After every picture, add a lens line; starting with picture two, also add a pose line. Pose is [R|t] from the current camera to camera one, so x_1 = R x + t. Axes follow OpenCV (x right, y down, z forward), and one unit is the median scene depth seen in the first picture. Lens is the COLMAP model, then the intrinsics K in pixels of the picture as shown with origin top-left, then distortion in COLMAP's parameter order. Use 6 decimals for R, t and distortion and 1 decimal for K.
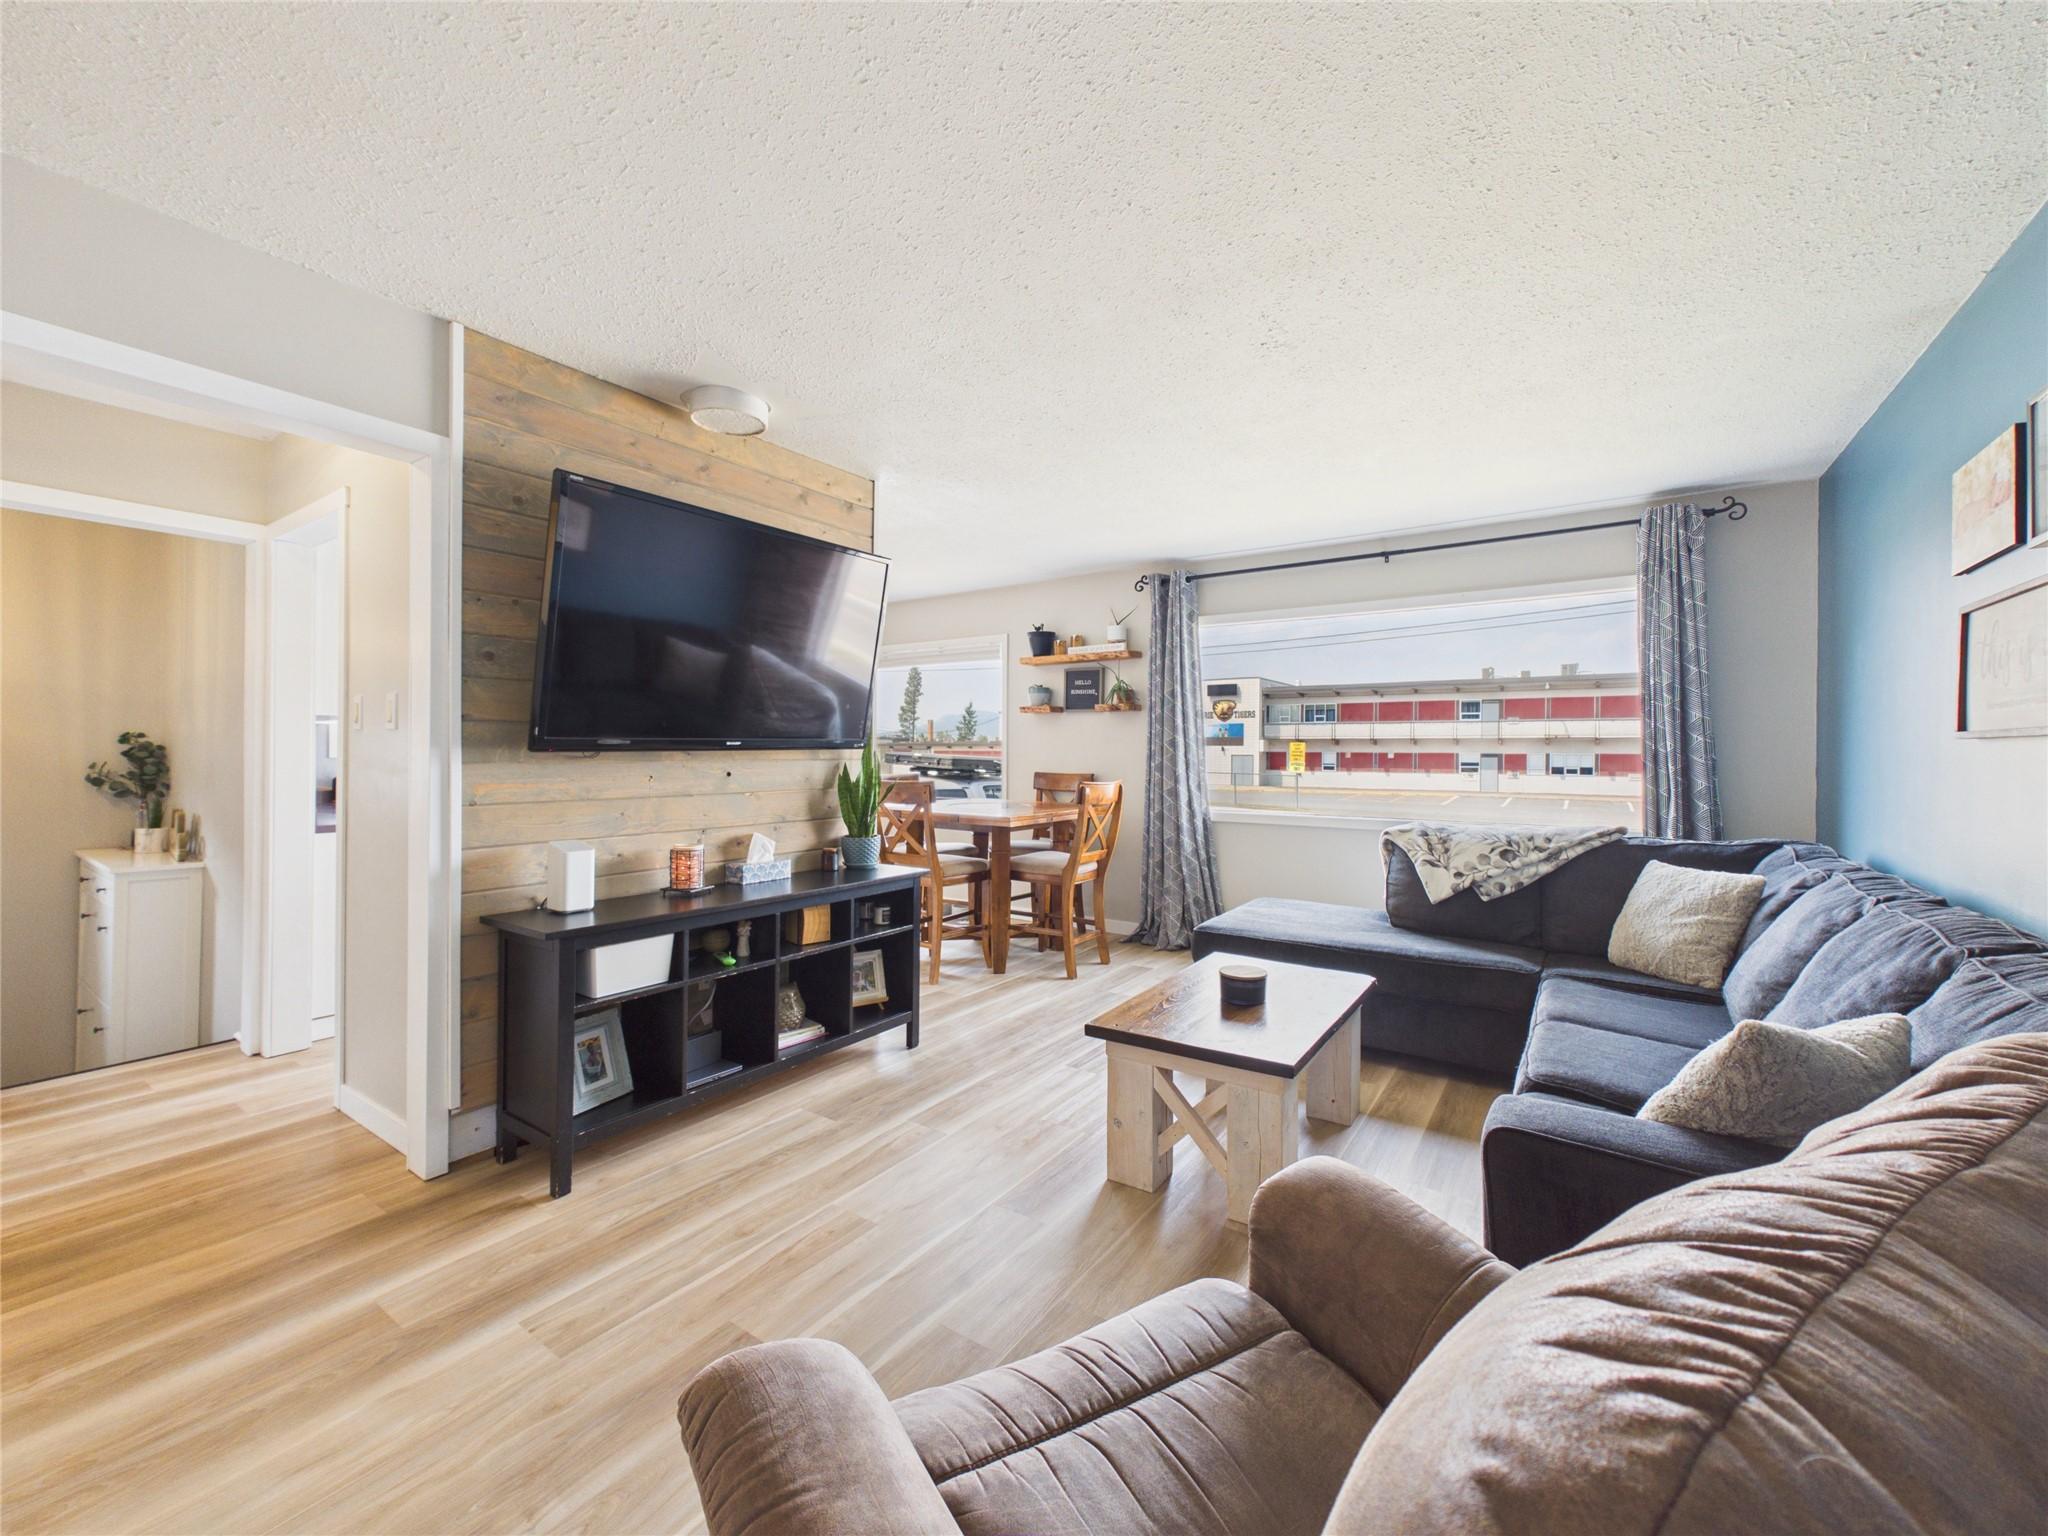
lens RADIAL K [[826.3, 0, 1031.1], [0, 826.3, 758.6], [0, 0, 1]] dist [0.002749, -0.000580]
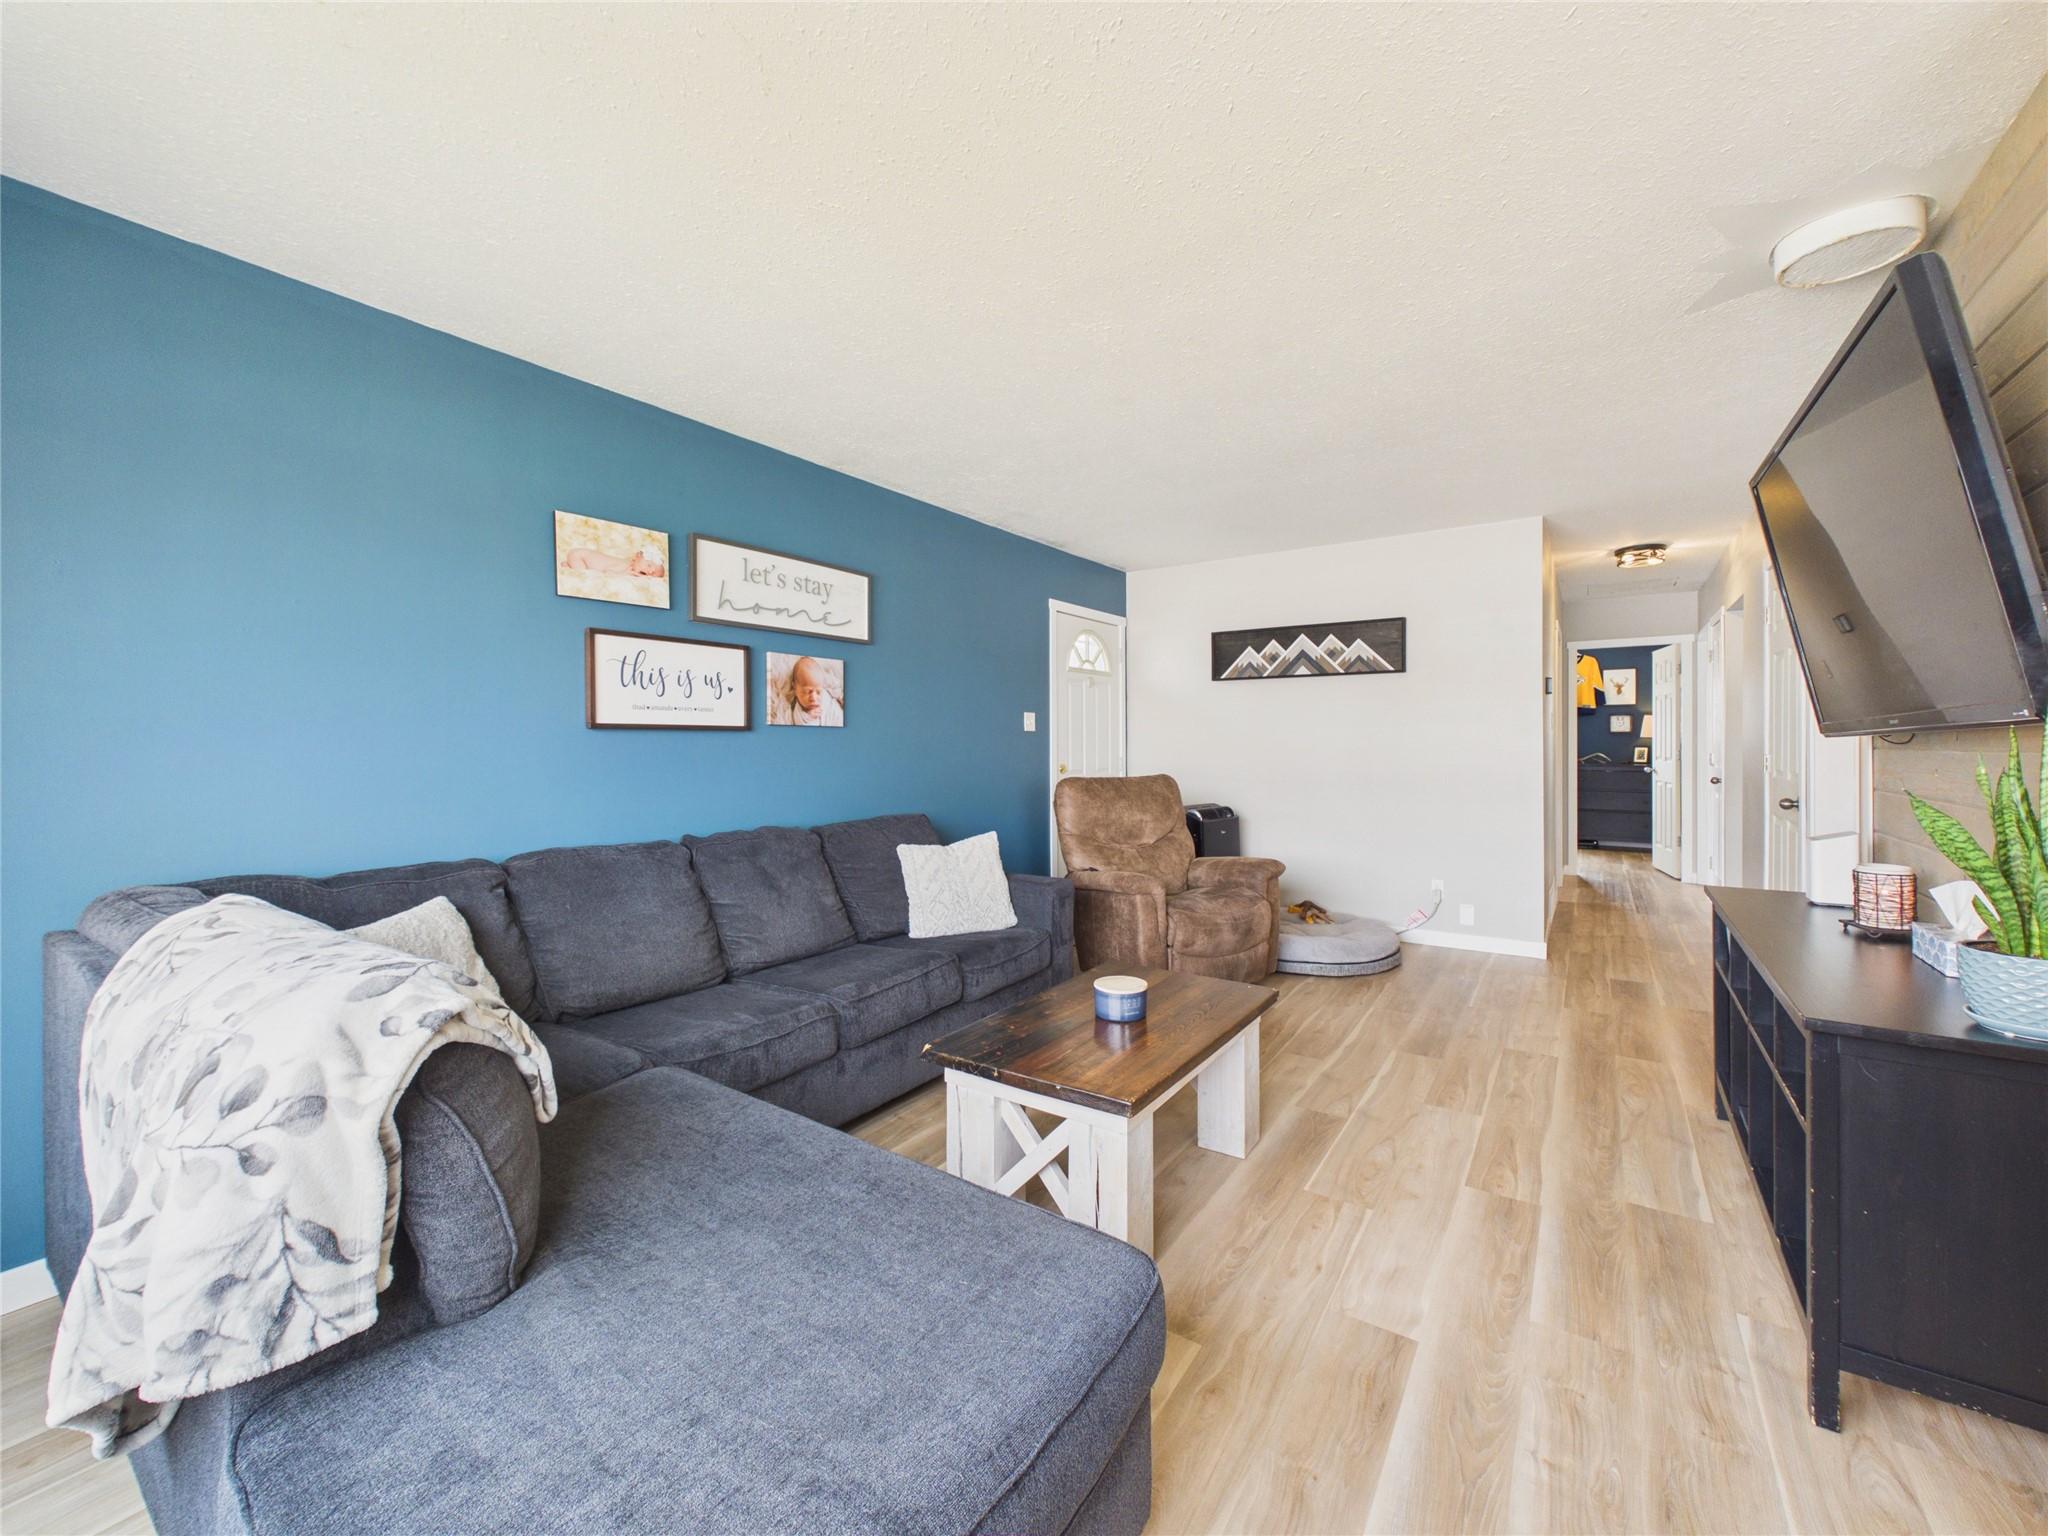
lens RADIAL K [[826.3, 0, 1024.3], [0, 826.3, 741.5], [0, 0, 1]] dist [0.002749, -0.000580]
pose [[-0.999948, -0.000537, 0.010202, 0.291204], [-0.000498, 0.999992, 0.003863, -0.005504], [-0.010204, 0.003858, -0.999940, 1.567582]]
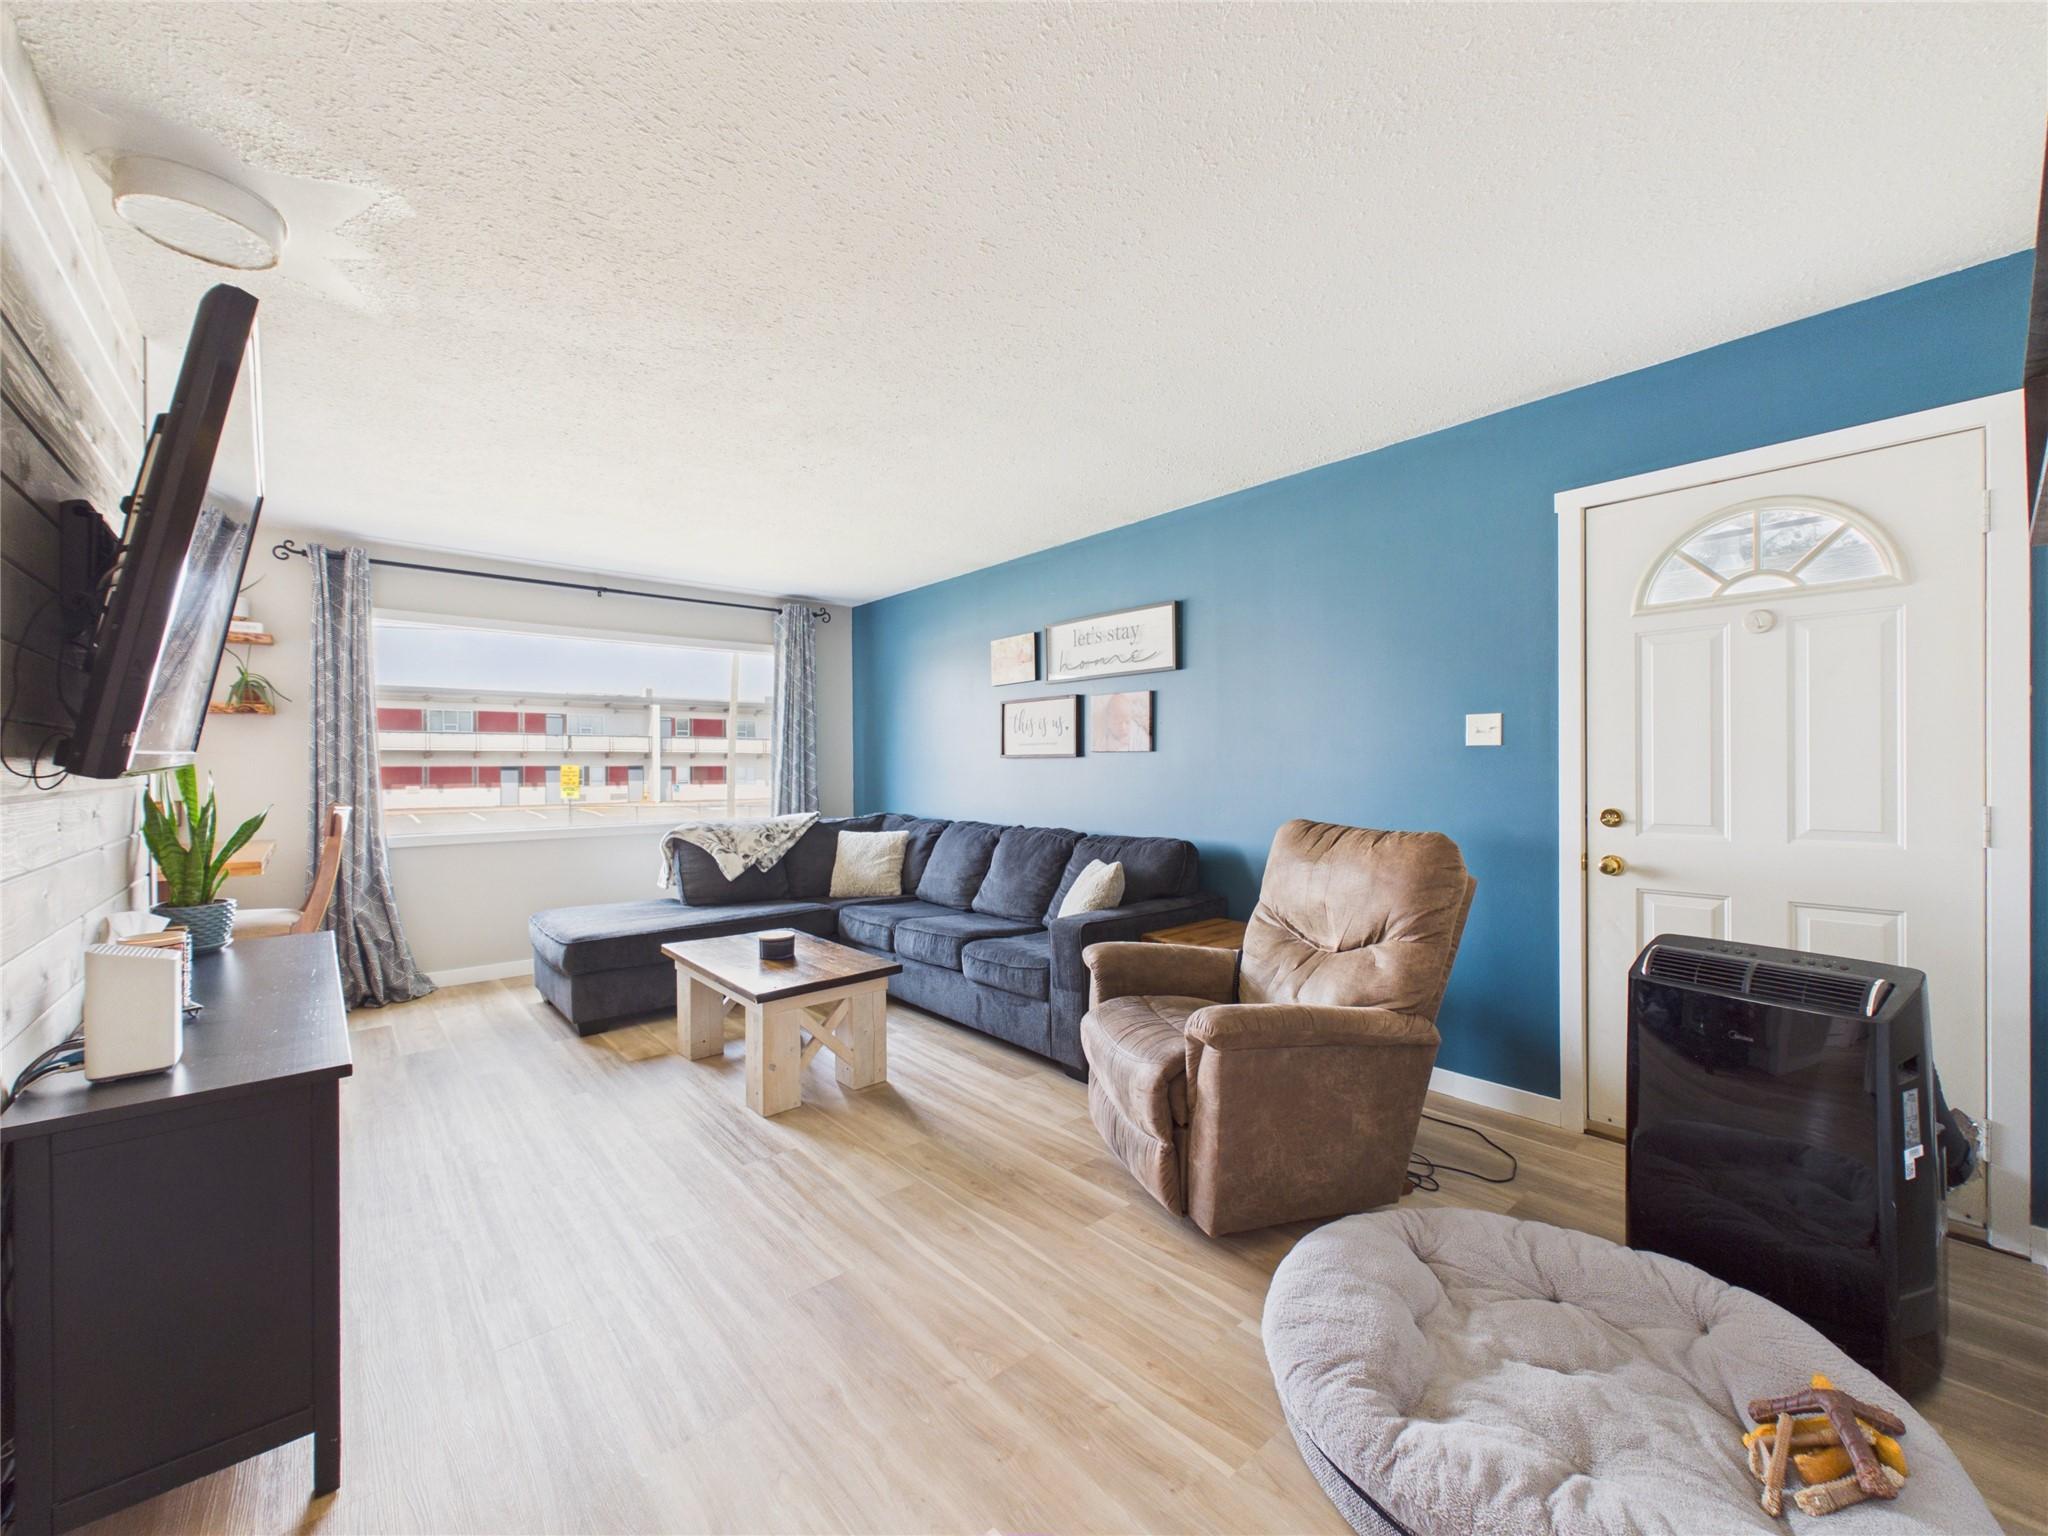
lens RADIAL K [[826.3, 0, 1024.3], [0, 826.3, 762.8], [0, 0, 1]] dist [0.002749, -0.000580]
pose [[0.260845, -0.005529, 0.965365, -0.744218], [0.014492, 0.999893, 0.001811, -0.008977], [-0.965272, 0.013517, 0.260897, 0.231580]]
